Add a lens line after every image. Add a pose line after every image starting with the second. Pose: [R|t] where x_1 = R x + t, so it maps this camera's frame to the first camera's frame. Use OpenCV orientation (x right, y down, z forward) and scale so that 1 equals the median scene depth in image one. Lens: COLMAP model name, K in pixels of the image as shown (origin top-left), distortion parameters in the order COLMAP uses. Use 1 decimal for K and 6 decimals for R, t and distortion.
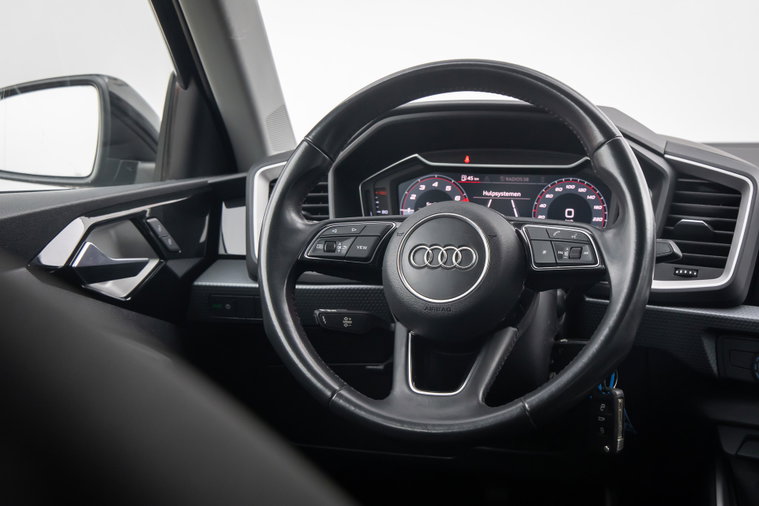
lens RADIAL K [[1159.3, 0, 379.9], [0, 1159.3, 234.5], [0, 0, 1]] dist [-0.004517, 0.000000]
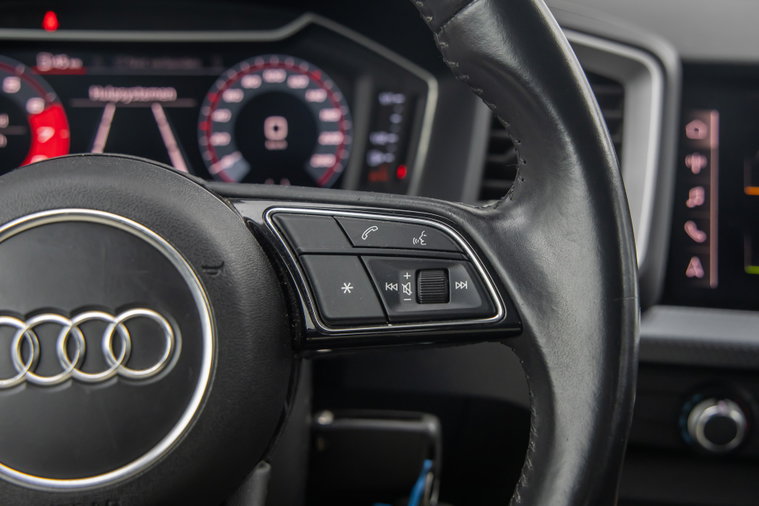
lens RADIAL K [[973.6, 0, 378.1], [0, 973.6, 256.8], [0, 0, 1]] dist [0.021448, 0.000000]
pose [[0.895123, -0.120690, 0.429172, 0.013574], [0.035021, 0.978720, 0.202189, -0.048627], [-0.444442, -0.165954, 0.880302, 0.599005]]
